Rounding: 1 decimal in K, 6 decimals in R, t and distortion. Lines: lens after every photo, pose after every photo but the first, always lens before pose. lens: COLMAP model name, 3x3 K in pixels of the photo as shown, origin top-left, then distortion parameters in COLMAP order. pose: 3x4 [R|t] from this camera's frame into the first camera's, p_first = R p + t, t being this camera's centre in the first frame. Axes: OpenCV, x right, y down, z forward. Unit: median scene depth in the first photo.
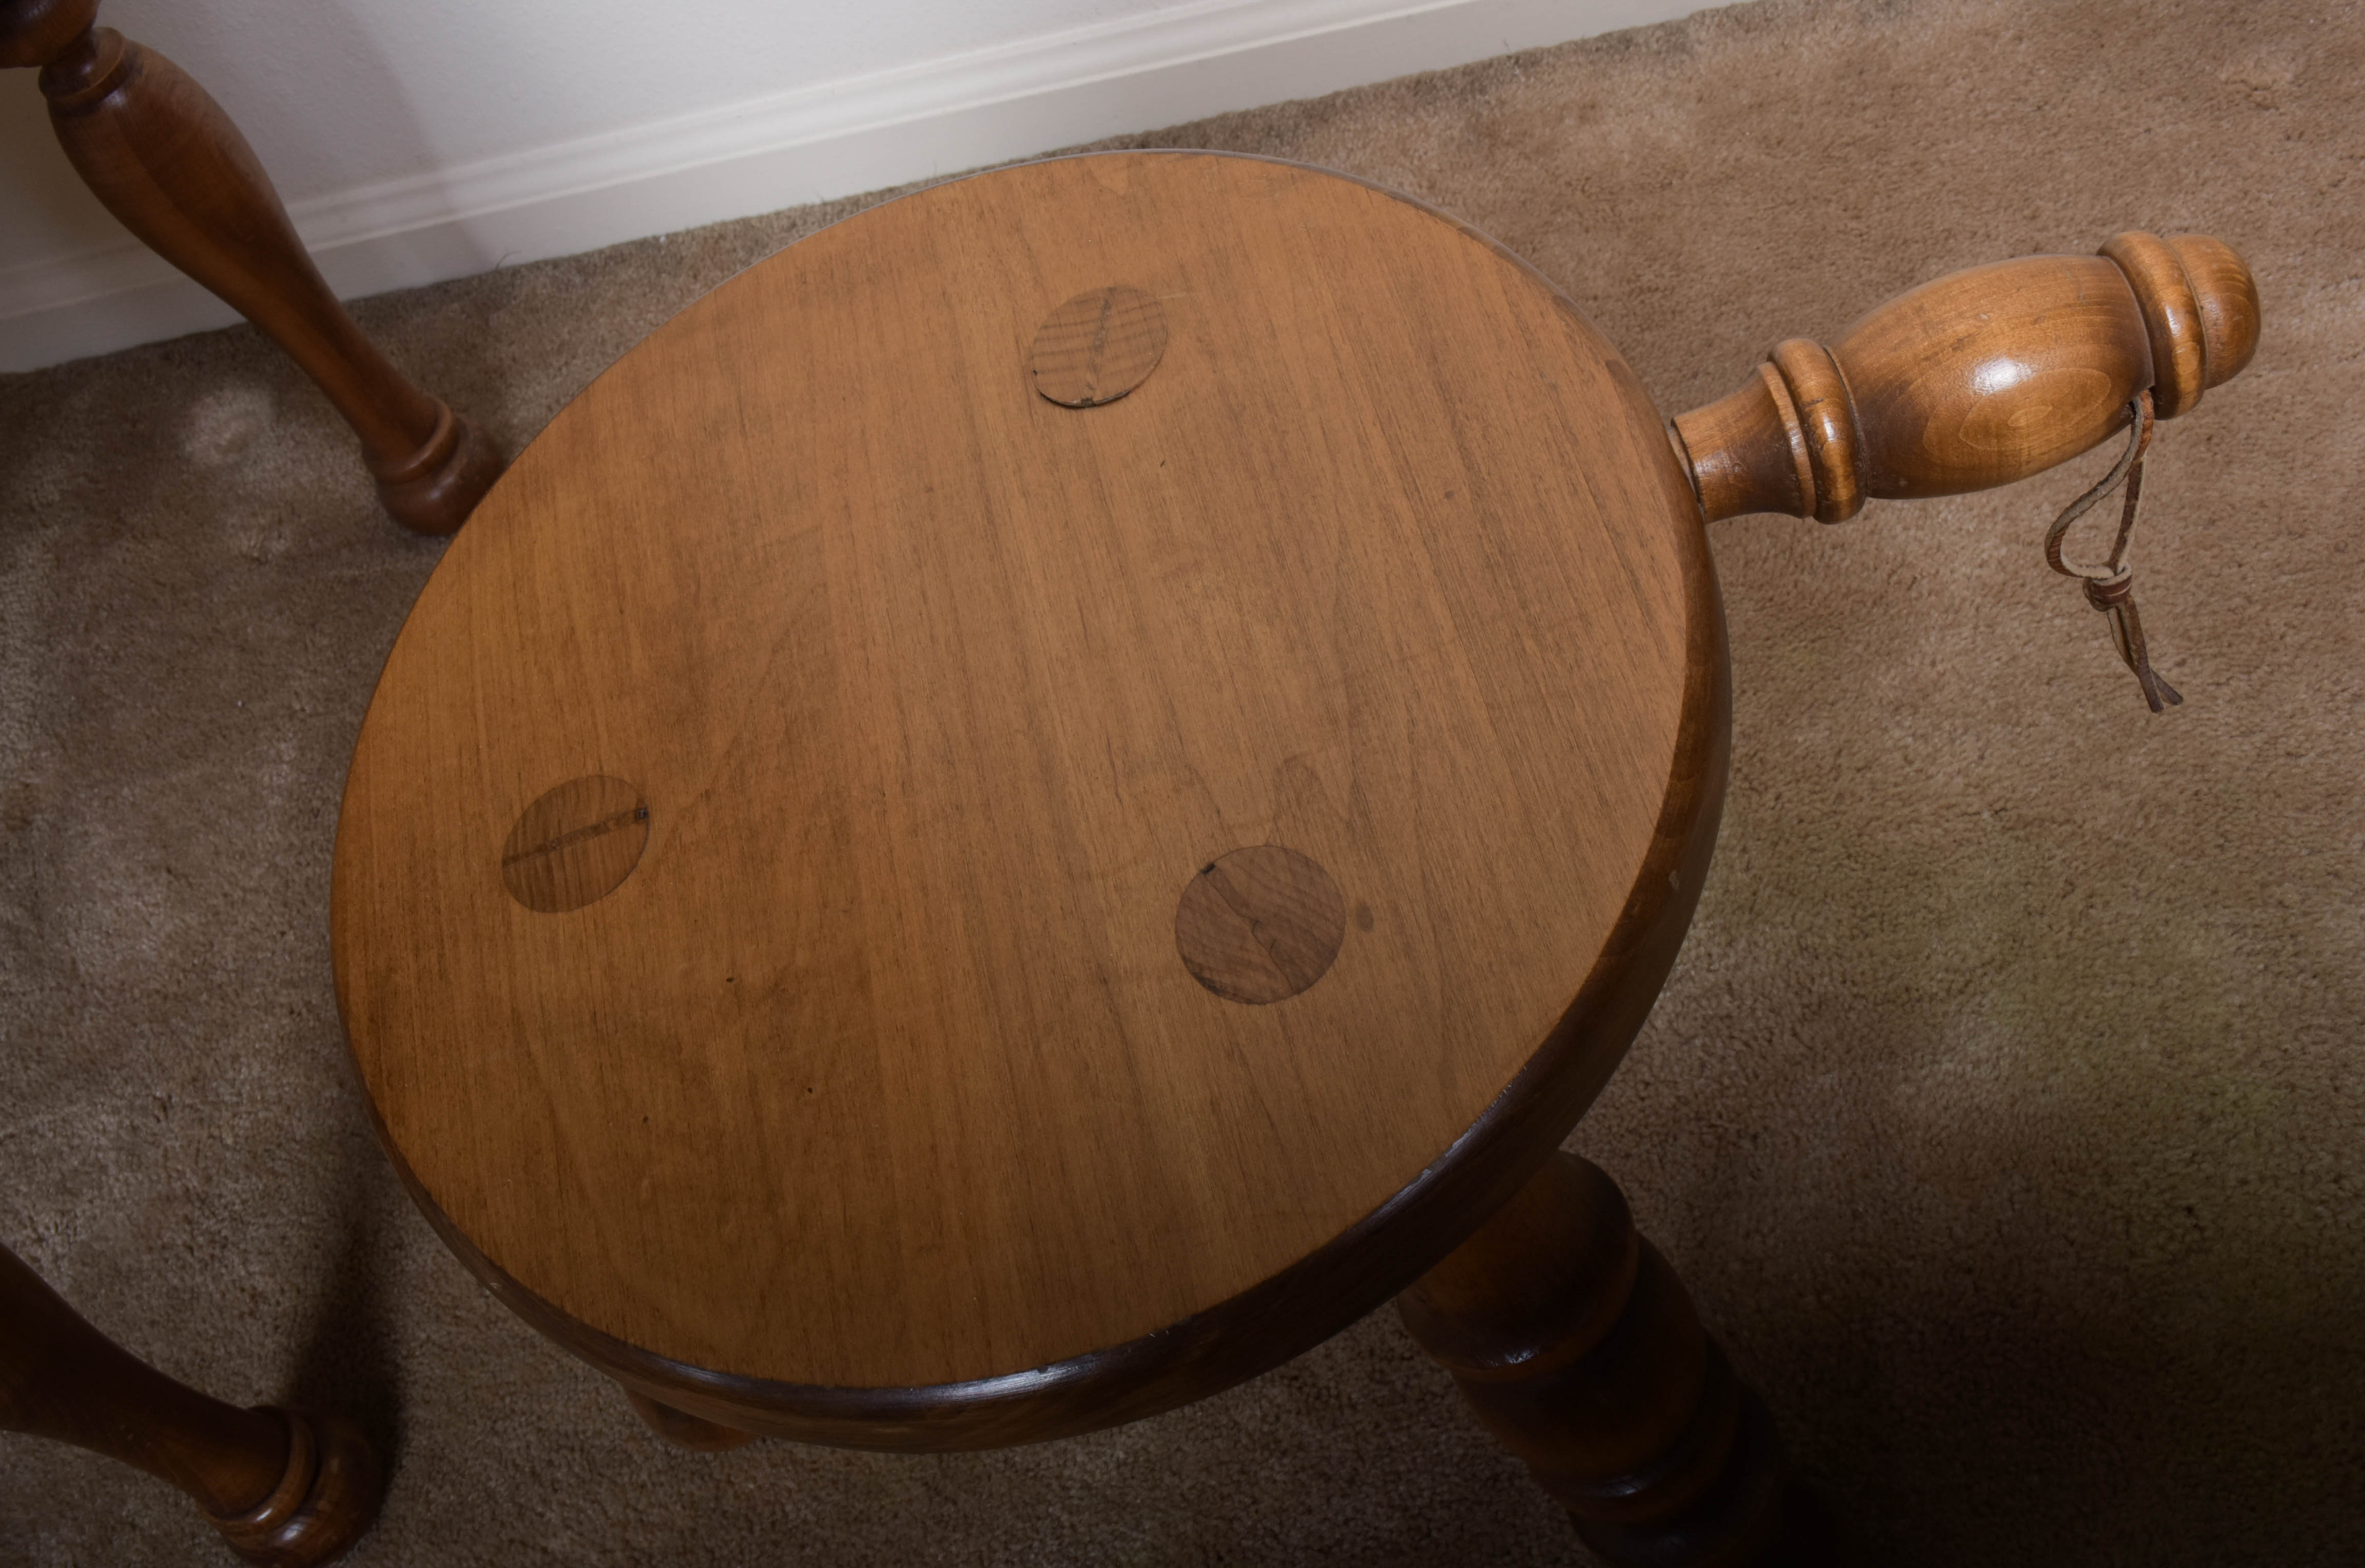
lens RADIAL K [[2464.2, 0, 1182.5], [0, 2464.2, 784.0], [0, 0, 1]] dist [-0.021850, -0.001240]
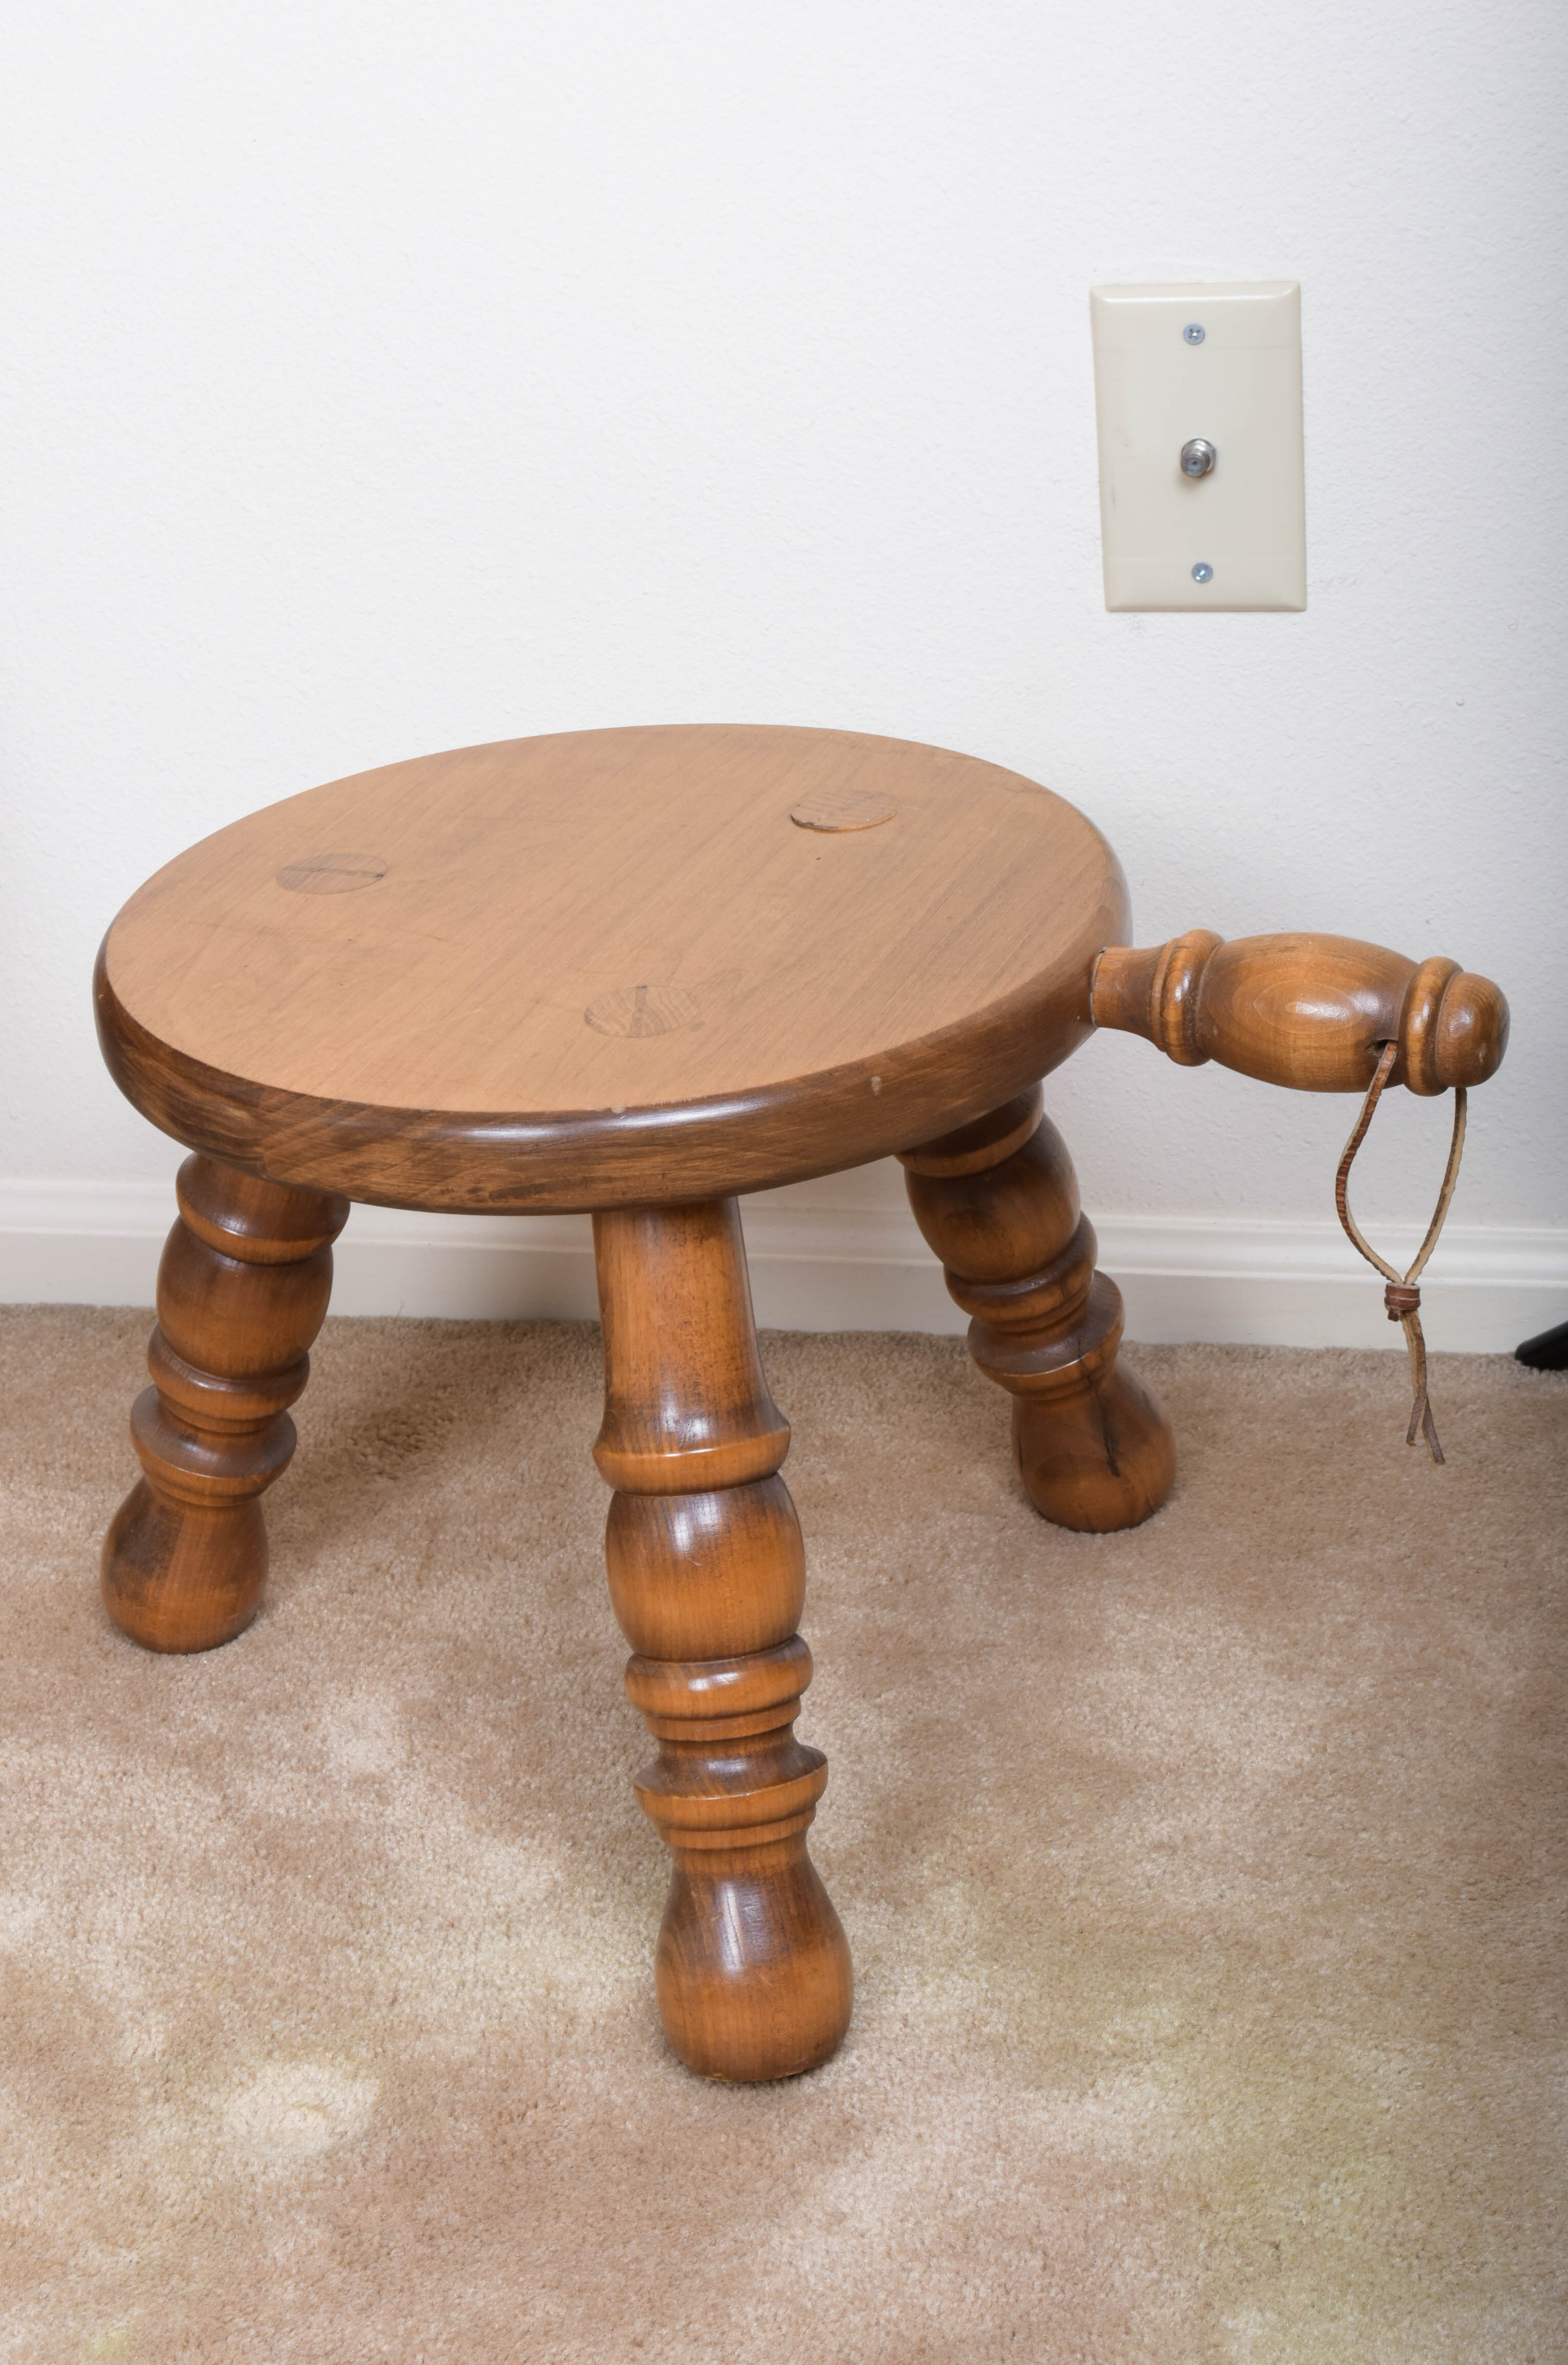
lens RADIAL K [[4046.3, 0, 784.0], [0, 4046.3, 1182.5], [0, 0, 1]] dist [-0.012822, -0.094955]
pose [[0.957548, 0.274865, -0.086896, 0.186097], [-0.280615, 0.819732, -0.499294, 0.511401], [-0.066007, 0.502482, 0.862064, -0.431756]]
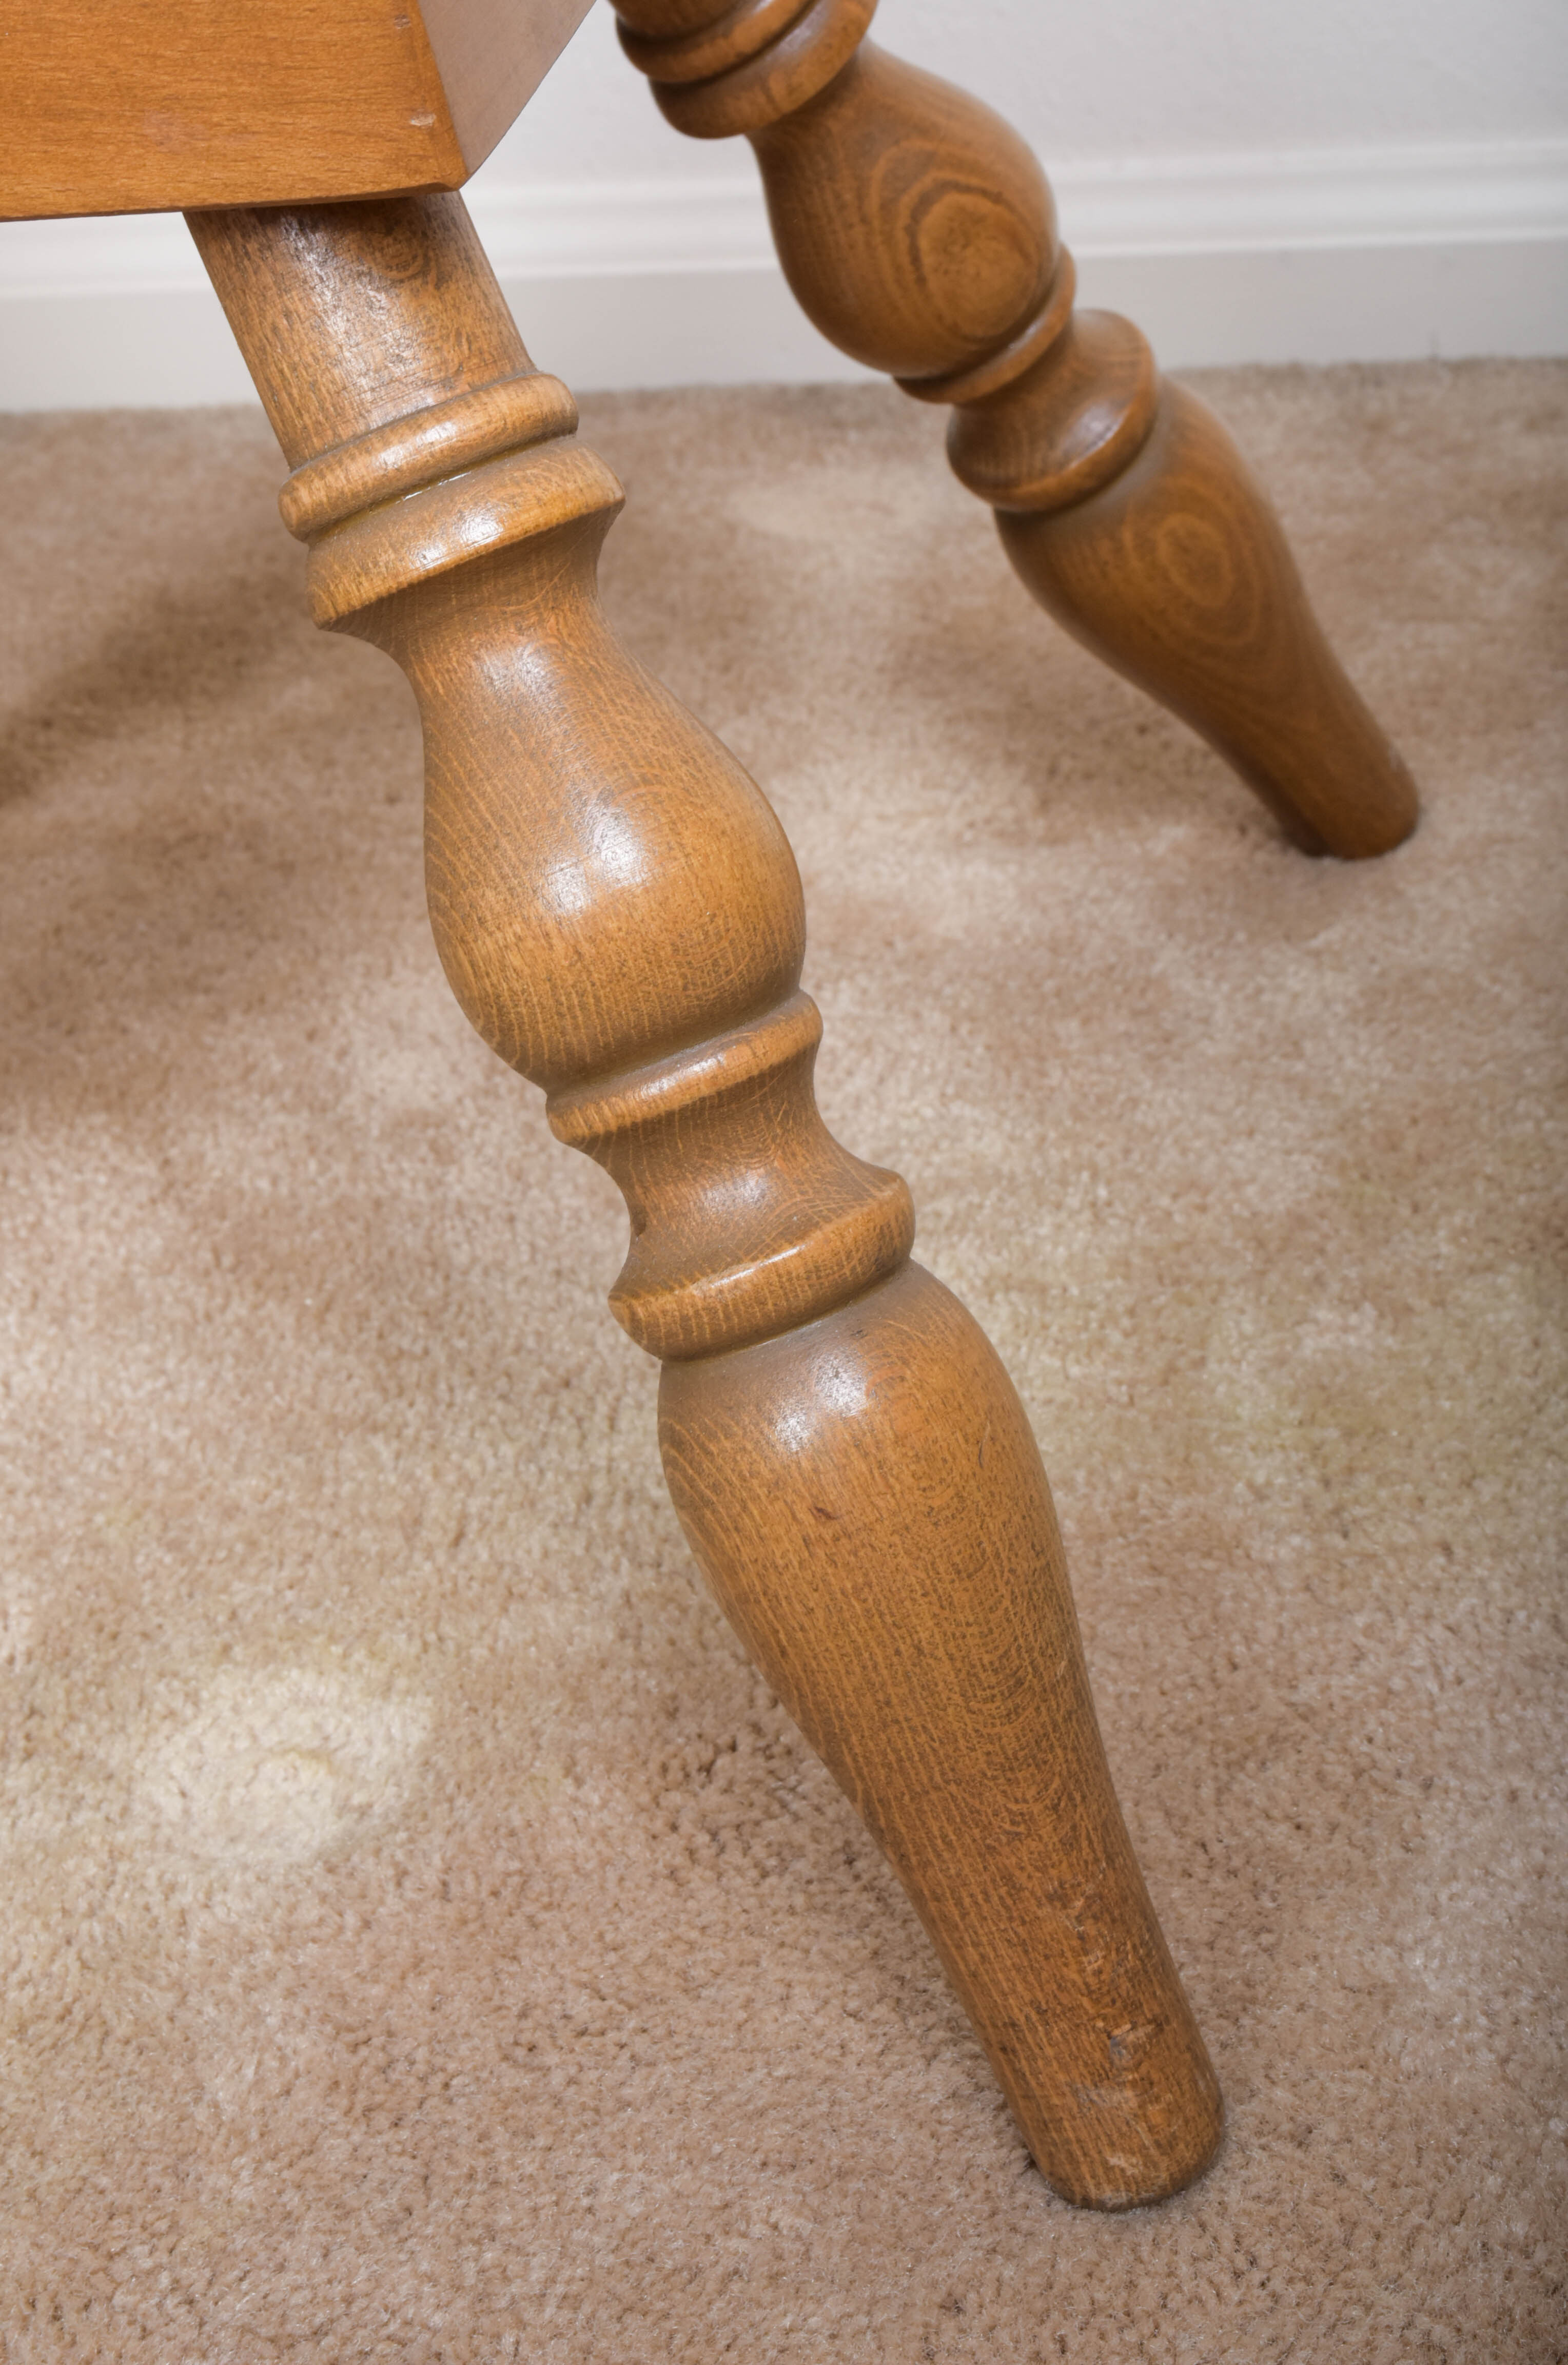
lens RADIAL K [[3771.2, 0, 784.0], [0, 3771.2, 1182.5], [0, 0, 1]] dist [-0.013386, -0.019165]
pose [[0.965684, 0.242685, -0.092515, 0.121769], [-0.259707, 0.905936, -0.334415, 0.252027], [0.002655, 0.346965, 0.937874, 0.223992]]
